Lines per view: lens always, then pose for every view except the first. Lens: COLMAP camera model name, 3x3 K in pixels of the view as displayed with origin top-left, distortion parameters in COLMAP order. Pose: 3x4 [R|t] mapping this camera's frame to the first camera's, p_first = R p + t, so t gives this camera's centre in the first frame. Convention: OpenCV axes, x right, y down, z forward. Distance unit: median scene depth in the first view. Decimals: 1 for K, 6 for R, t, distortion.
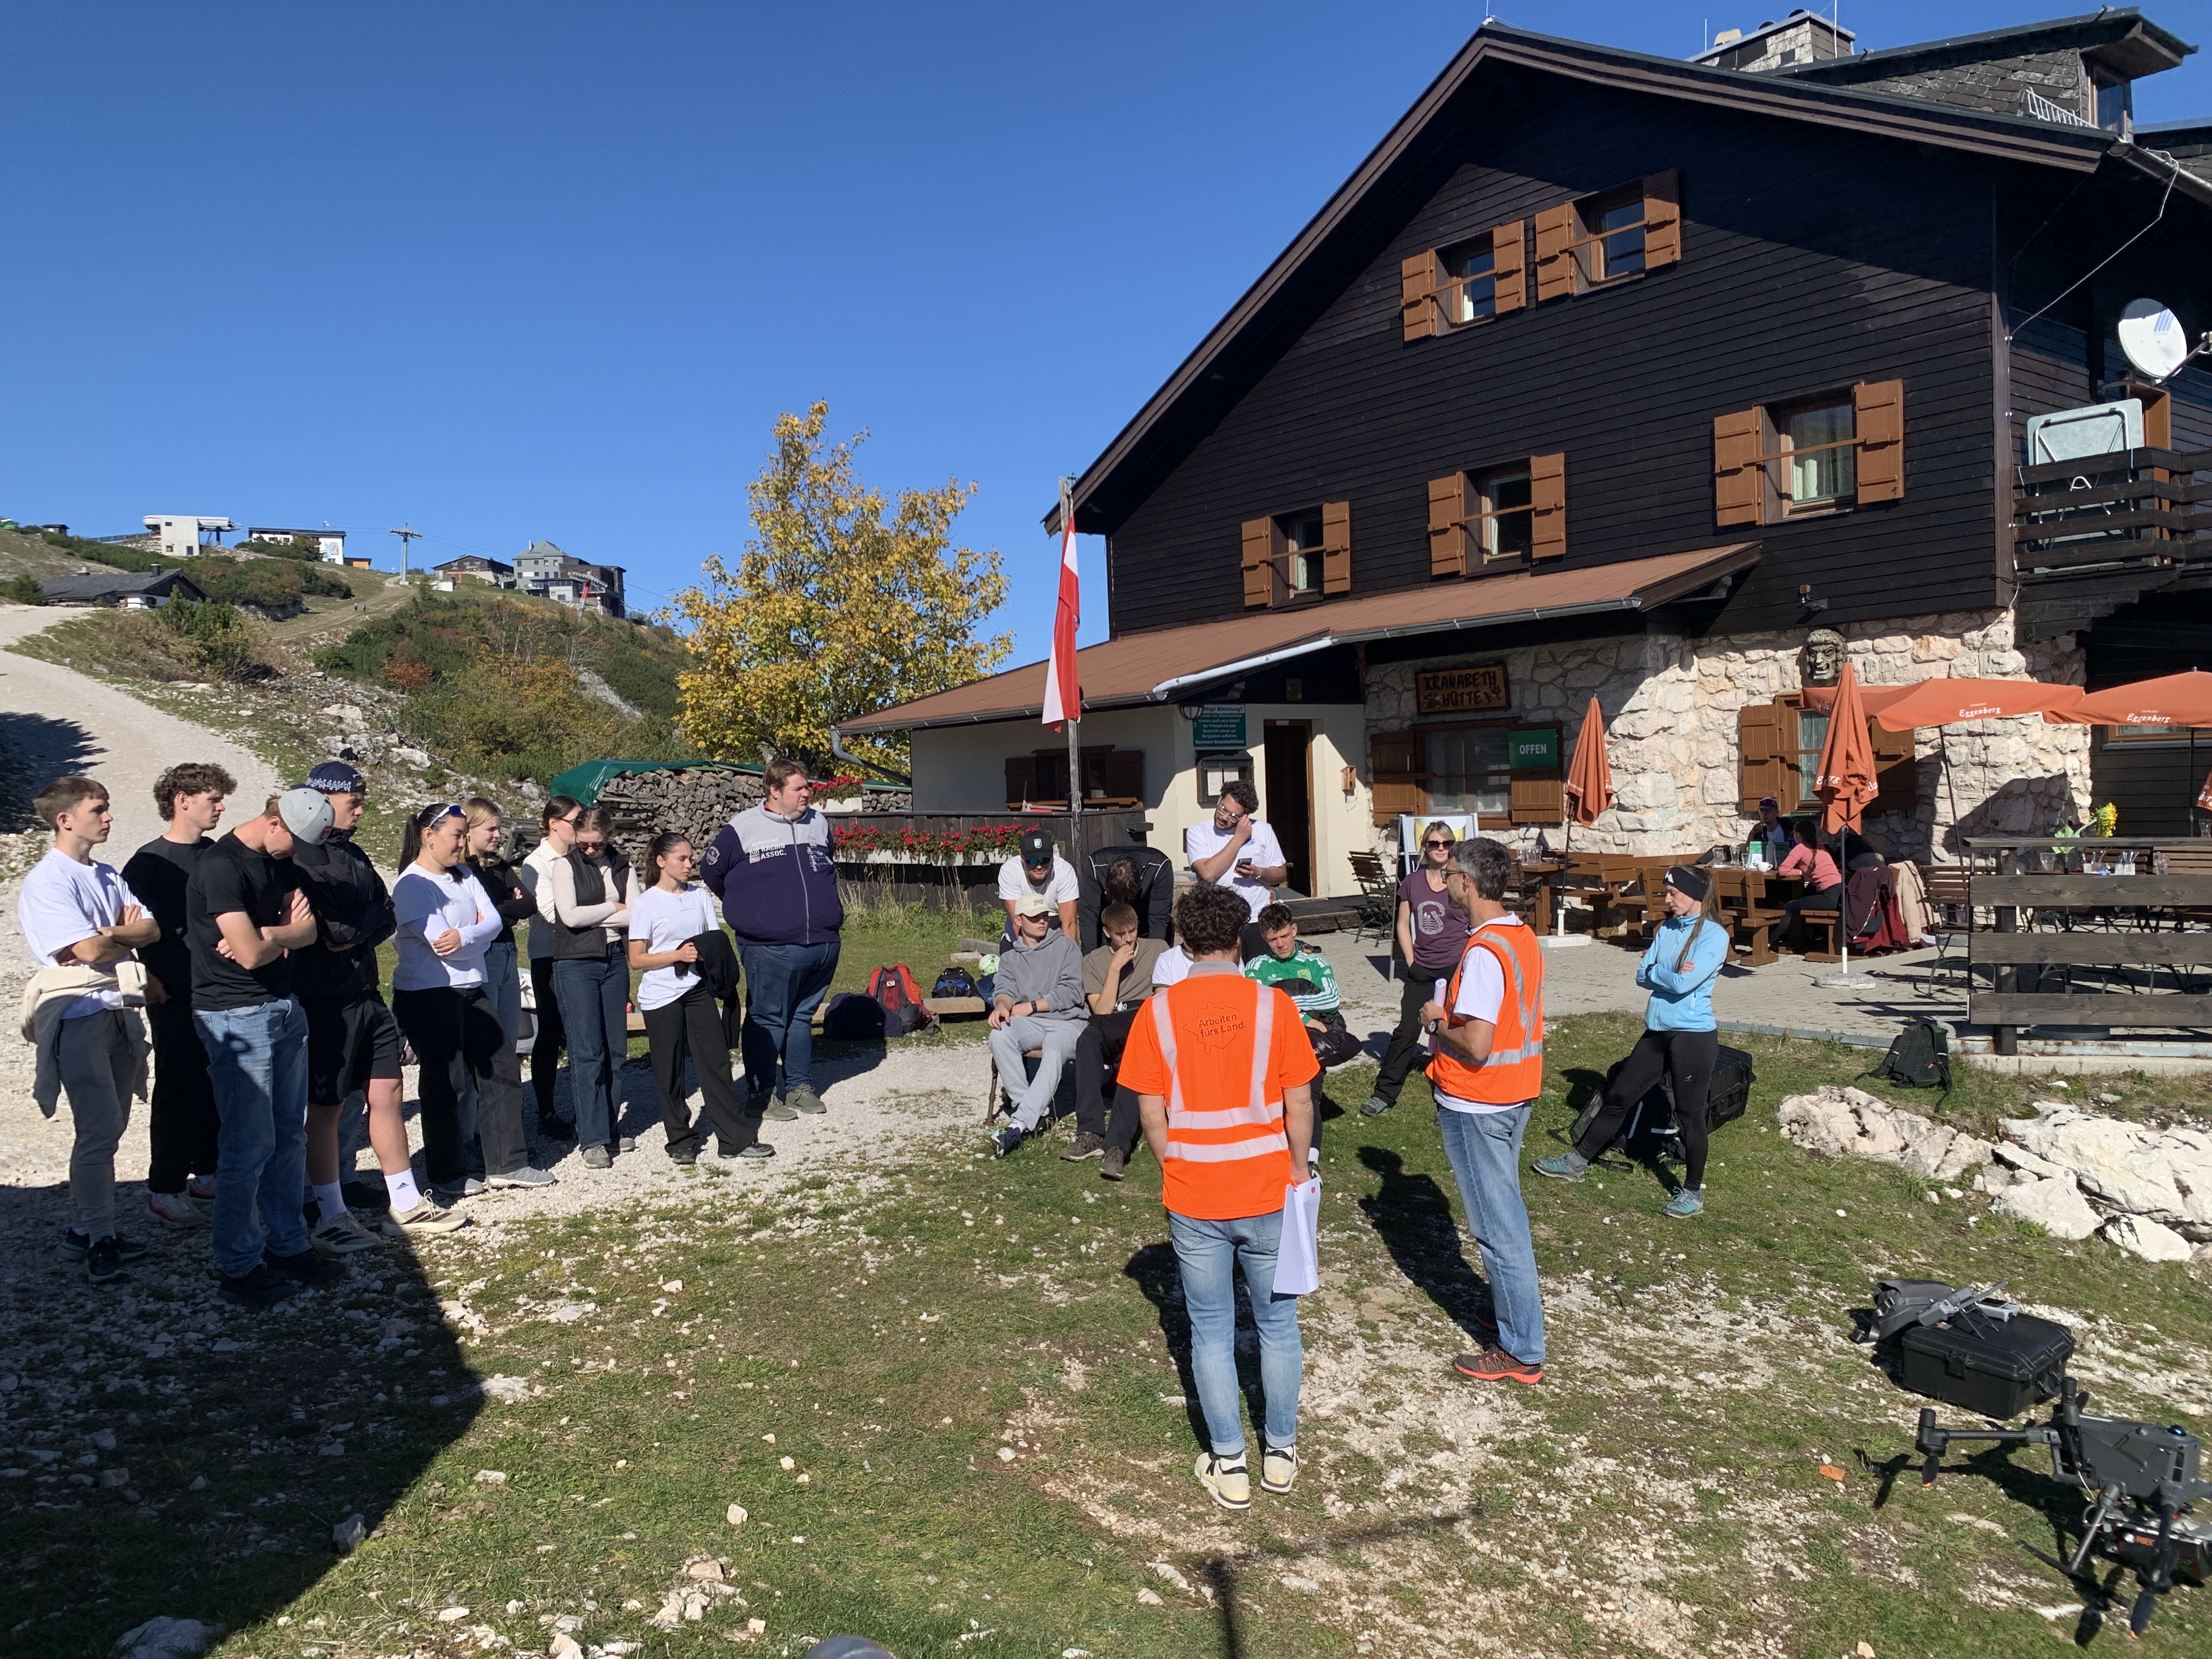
lens RADIAL K [[1694.8, 0, 1085.8], [0, 1694.8, 810.7], [0, 0, 1]] dist [0.049050, -0.048830]
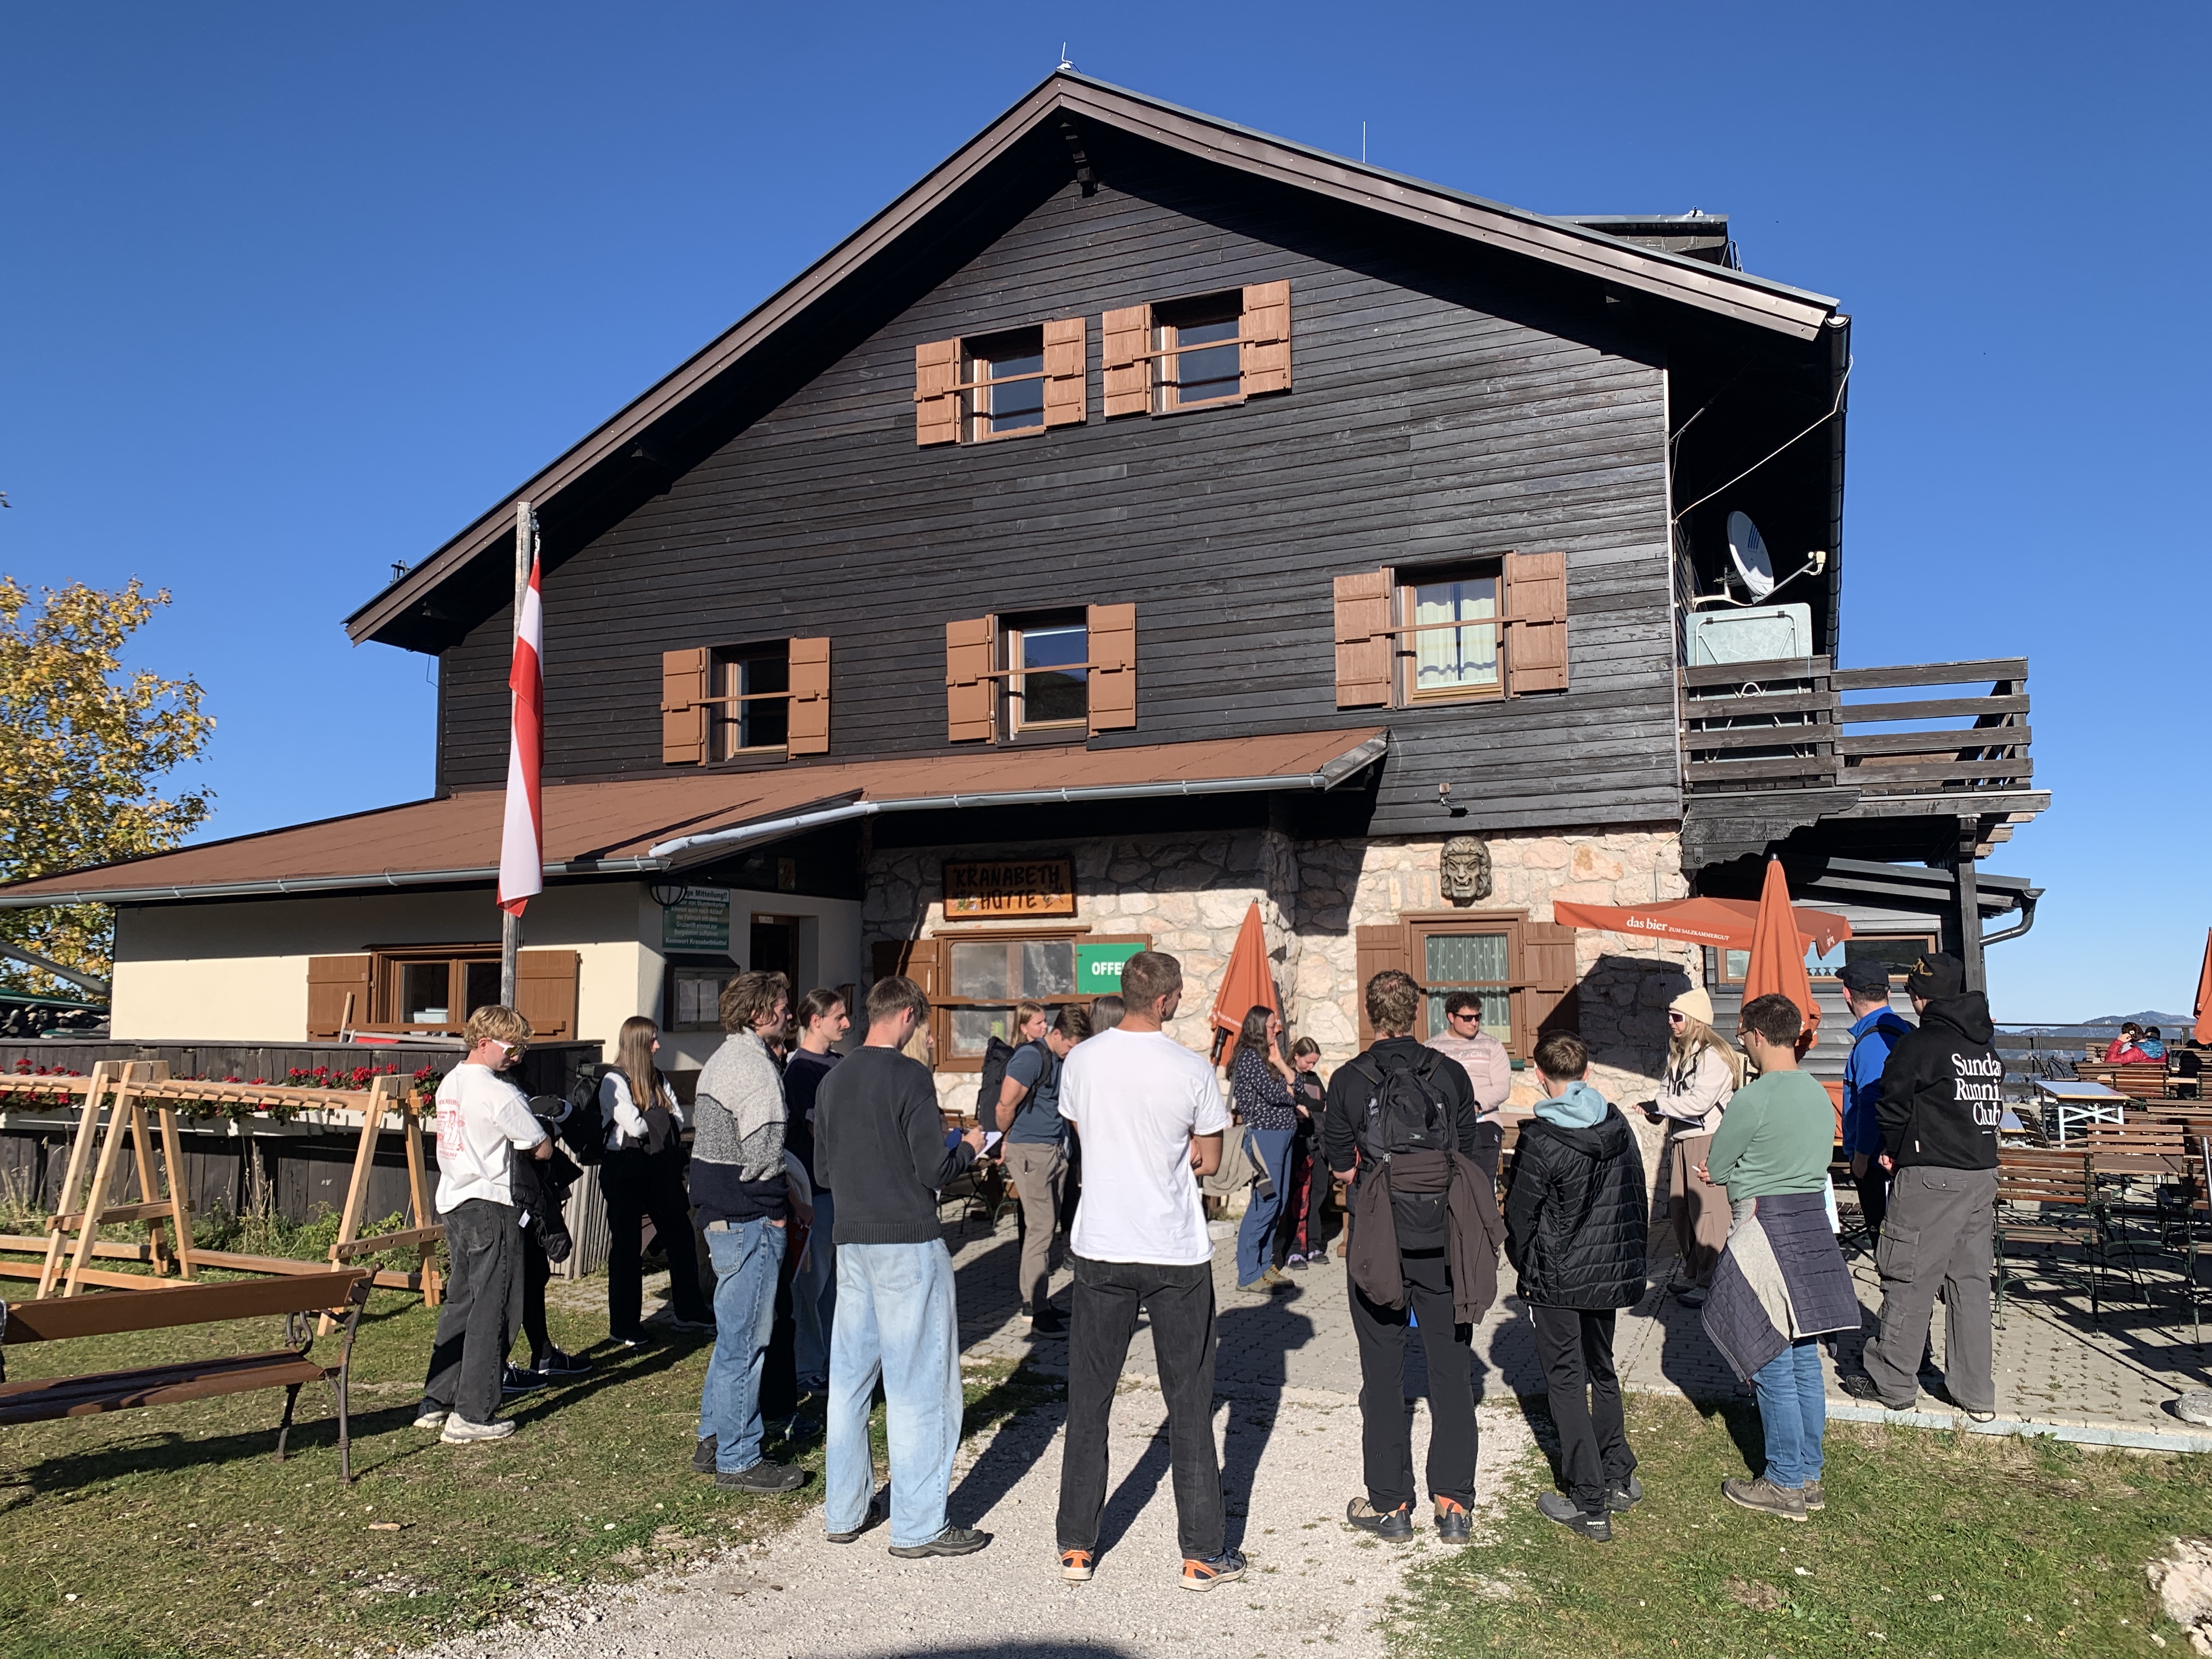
lens RADIAL K [[1694.8, 0, 1088.6], [0, 1694.8, 838.0], [0, 0, 1]] dist [0.049050, -0.048830]
pose [[0.880573, 0.072348, 0.468356, -0.117274], [-0.015780, 0.992207, -0.123599, -0.000537], [-0.473648, 0.101447, 0.874852, 0.362308]]
